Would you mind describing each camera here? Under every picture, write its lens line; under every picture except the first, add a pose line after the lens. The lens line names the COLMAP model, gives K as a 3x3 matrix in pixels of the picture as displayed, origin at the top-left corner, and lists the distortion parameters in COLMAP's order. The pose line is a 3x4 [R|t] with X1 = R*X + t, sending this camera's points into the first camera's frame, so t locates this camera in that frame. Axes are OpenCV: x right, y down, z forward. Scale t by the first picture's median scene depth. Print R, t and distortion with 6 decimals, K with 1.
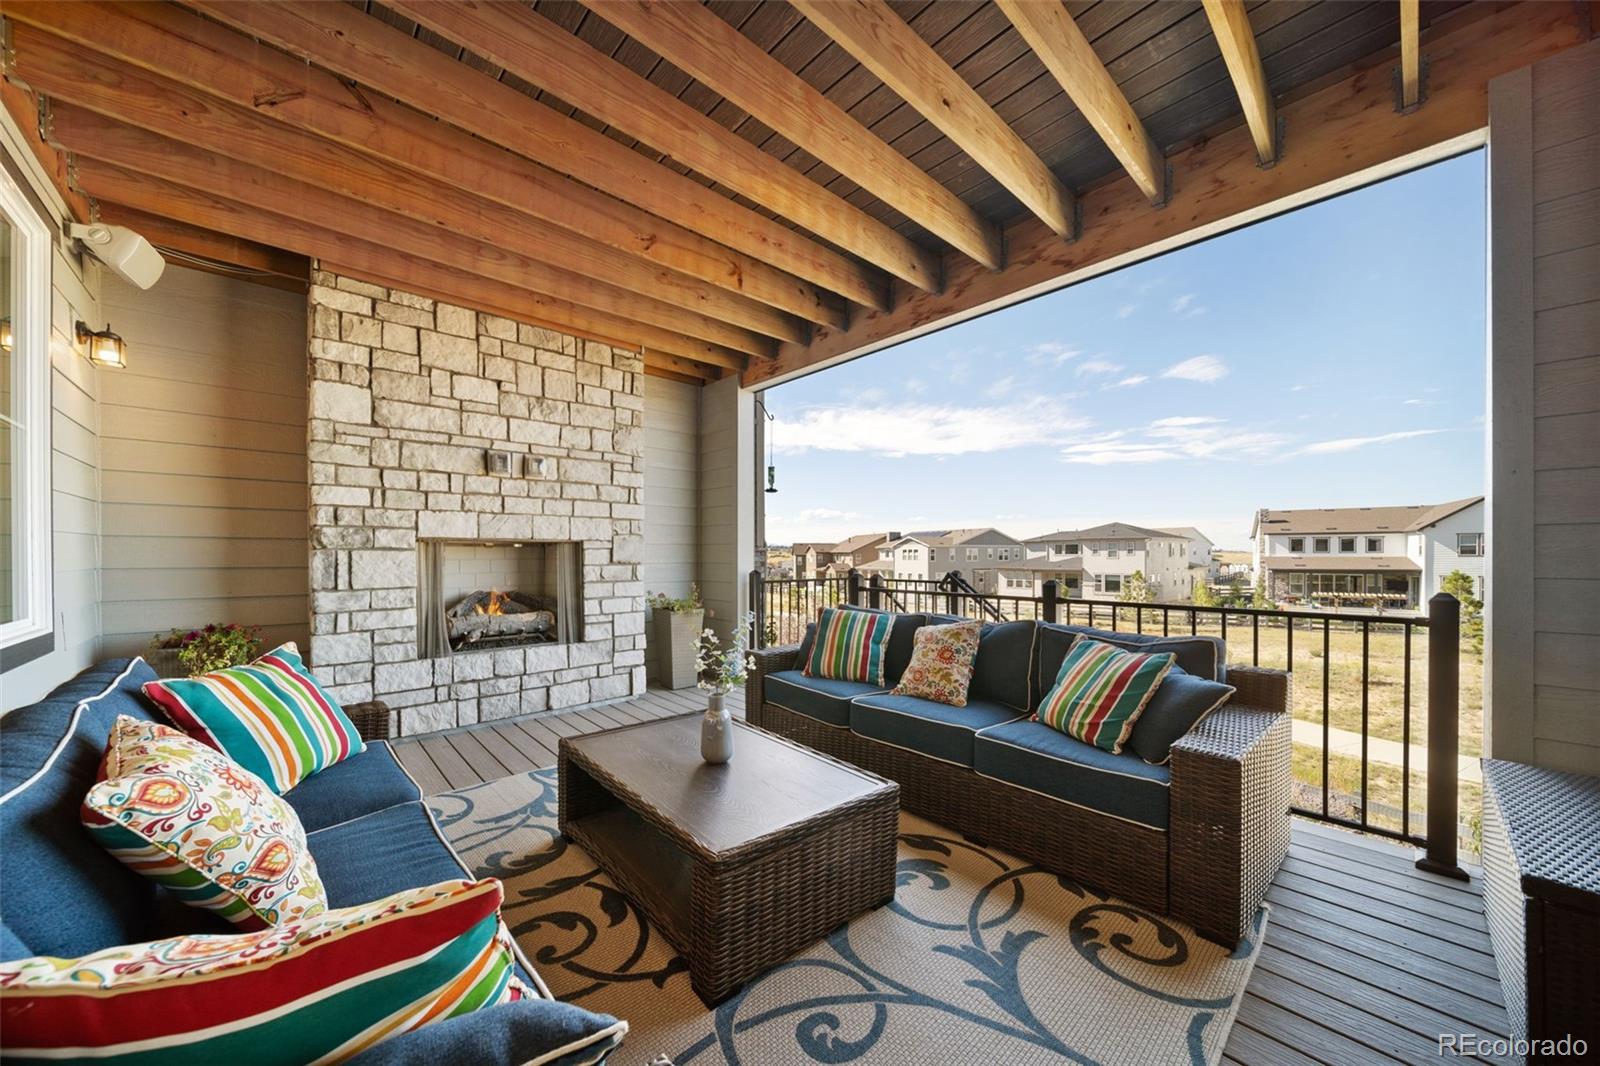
lens RADIAL K [[570.5, 0, 796.8], [0, 570.5, 554.1], [0, 0, 1]] dist [-0.000468, -0.000141]
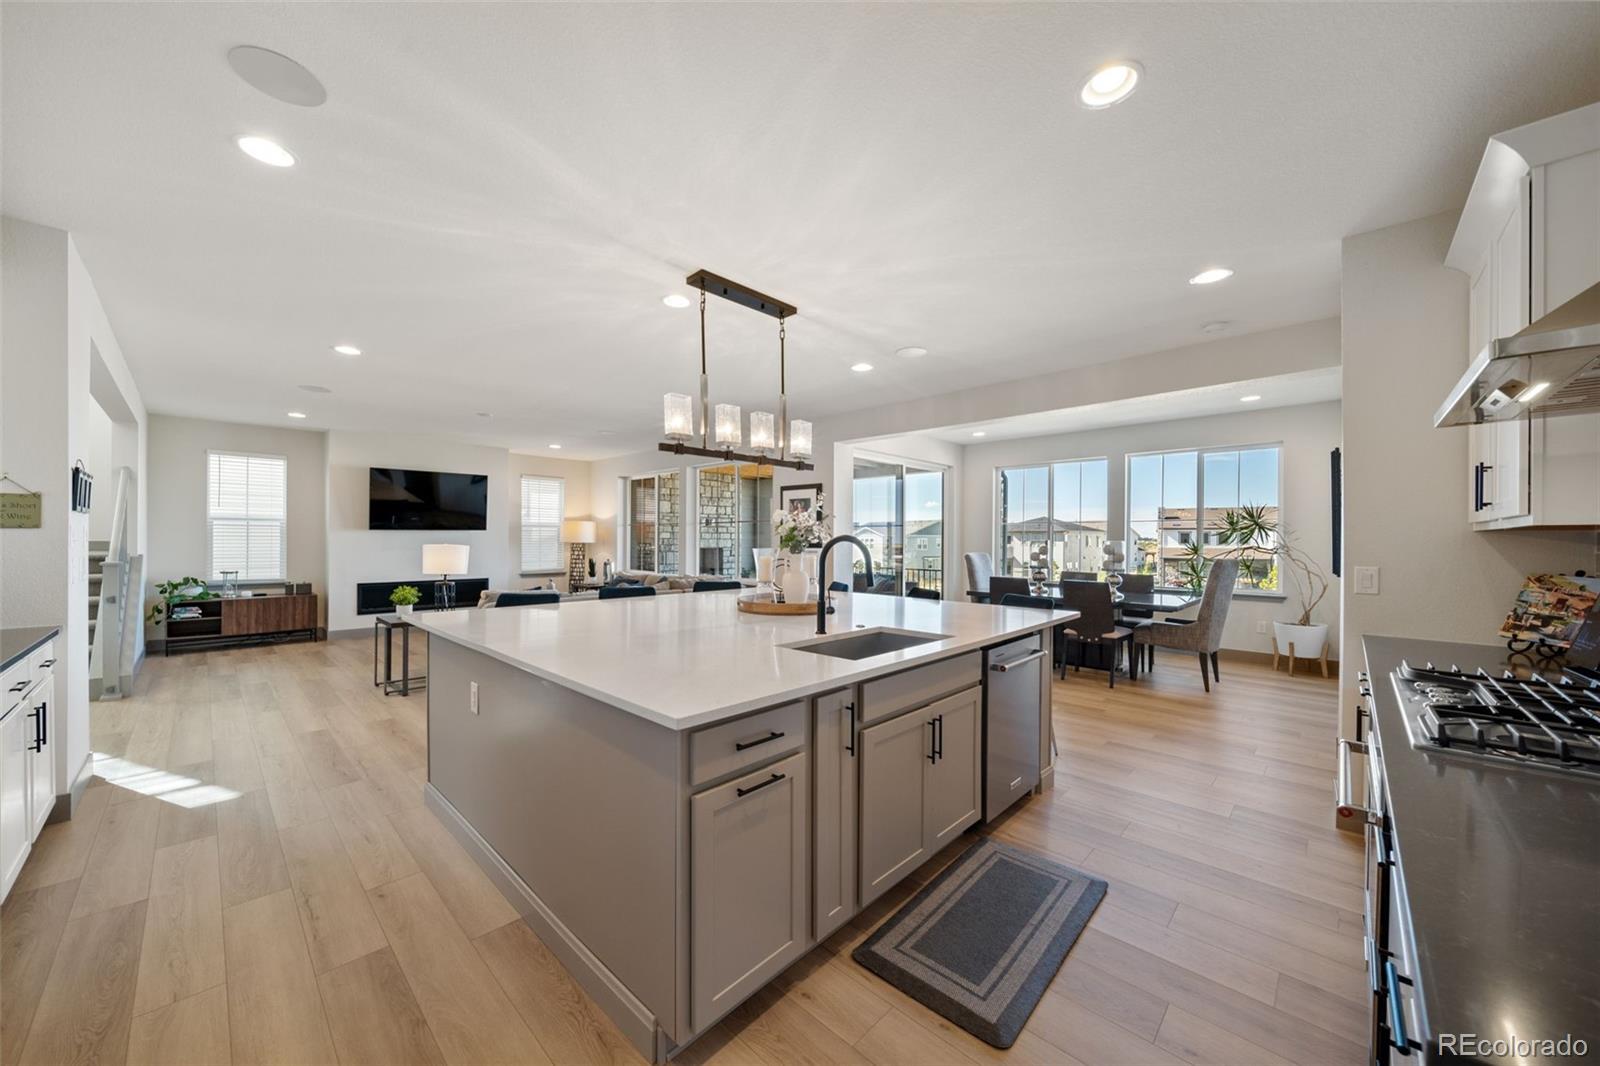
lens RADIAL K [[570.5, 0, 796.8], [0, 570.5, 554.1], [0, 0, 1]] dist [-0.000468, -0.000141]
pose [[0.997850, 0.005501, 0.065312, -0.192001], [-0.007073, 0.999690, 0.023871, -0.058536], [-0.065161, -0.024282, 0.997579, -1.723286]]
